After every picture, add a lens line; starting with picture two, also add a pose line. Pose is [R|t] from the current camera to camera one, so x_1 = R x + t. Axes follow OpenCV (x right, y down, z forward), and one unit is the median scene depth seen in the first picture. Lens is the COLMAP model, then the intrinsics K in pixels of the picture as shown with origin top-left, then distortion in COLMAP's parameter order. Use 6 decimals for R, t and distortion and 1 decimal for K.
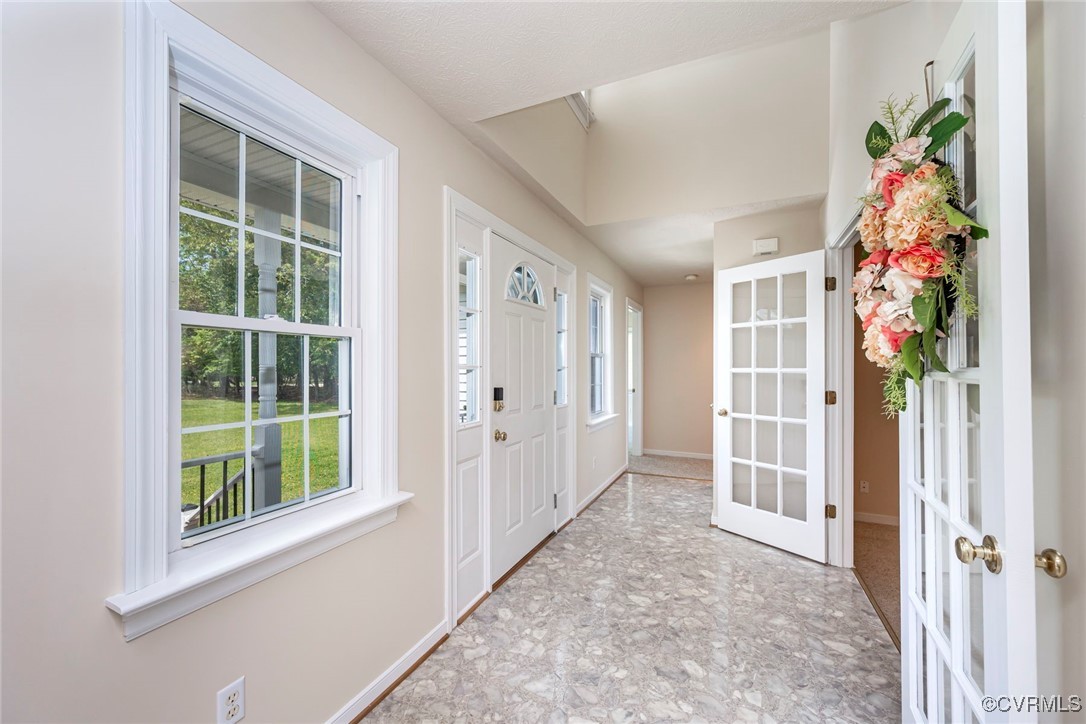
lens RADIAL K [[422.0, 0, 541.4], [0, 422.0, 362.0], [0, 0, 1]] dist [0.000396, -0.000264]
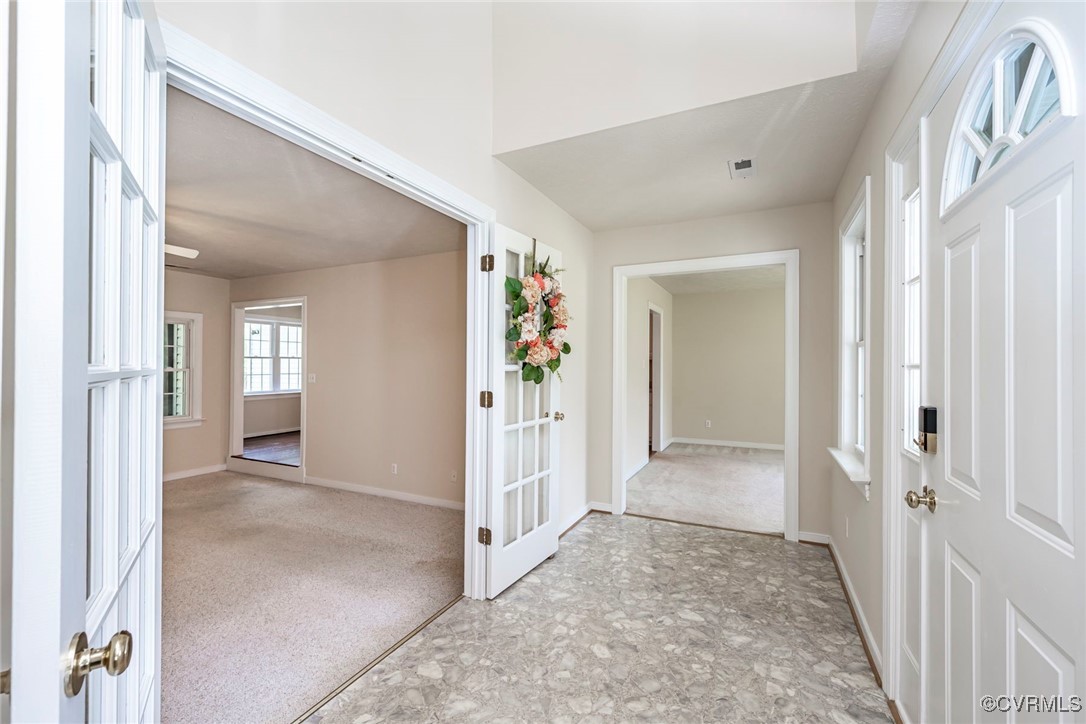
lens RADIAL K [[422.0, 0, 550.8], [0, 422.0, 360.0], [0, 0, 1]] dist [0.000396, -0.000264]
pose [[-0.999891, -0.007057, 0.012937, 0.266869], [-0.007303, 0.999792, -0.019048, 0.012632], [-0.012799, -0.019140, -0.999735, 1.156391]]
